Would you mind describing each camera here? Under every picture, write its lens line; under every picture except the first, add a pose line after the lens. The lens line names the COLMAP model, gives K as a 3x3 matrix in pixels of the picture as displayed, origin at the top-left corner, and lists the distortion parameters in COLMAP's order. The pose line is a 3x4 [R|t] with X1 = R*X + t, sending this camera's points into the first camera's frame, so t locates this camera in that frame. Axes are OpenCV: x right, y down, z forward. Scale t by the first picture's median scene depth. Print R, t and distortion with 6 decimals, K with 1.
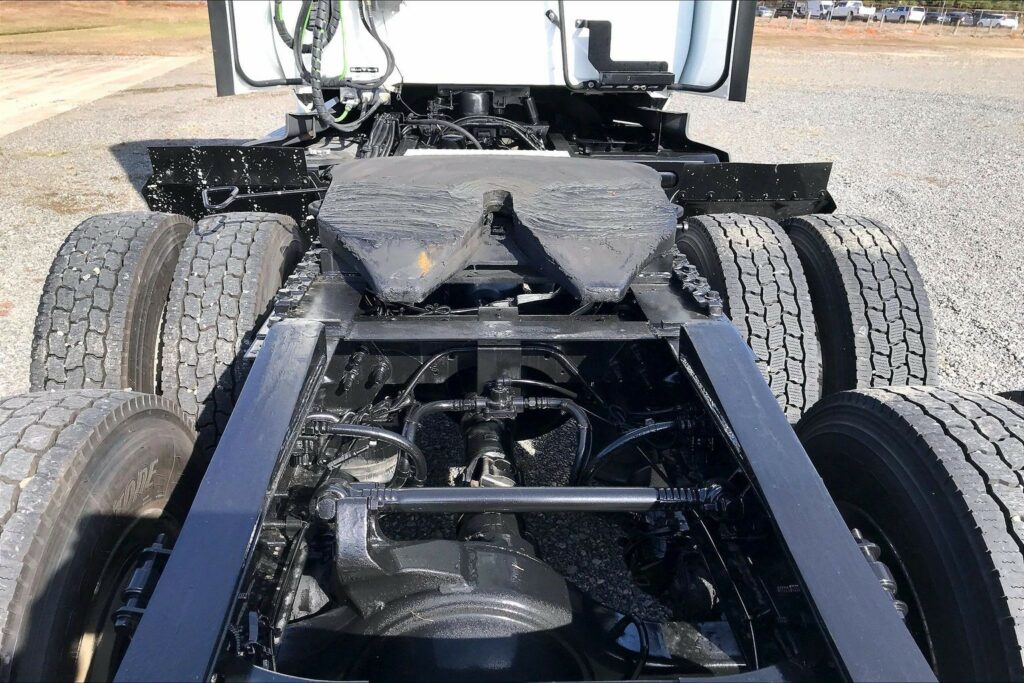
lens RADIAL K [[826.8, 0, 510.8], [0, 826.8, 331.5], [0, 0, 1]] dist [0.019737, 0.002035]
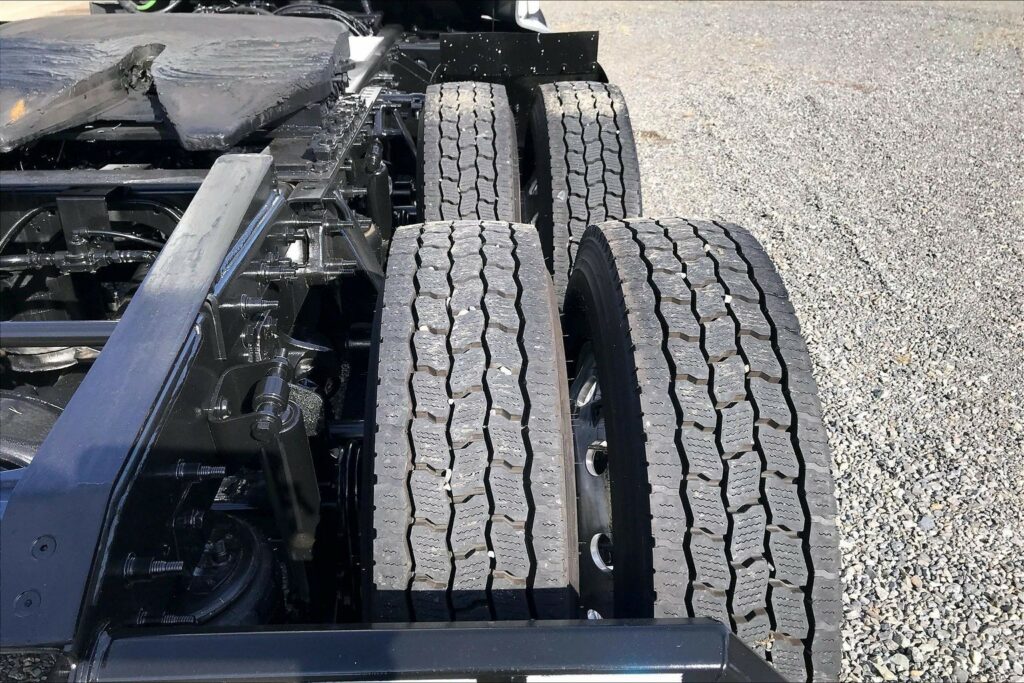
lens RADIAL K [[826.8, 0, 510.8], [0, 826.8, 331.5], [0, 0, 1]] dist [0.019737, 0.002035]
pose [[0.999888, -0.011405, -0.009699, 0.367626], [0.012098, 0.997131, 0.074722, 0.081481], [0.008819, -0.074831, 0.997157, 0.044561]]
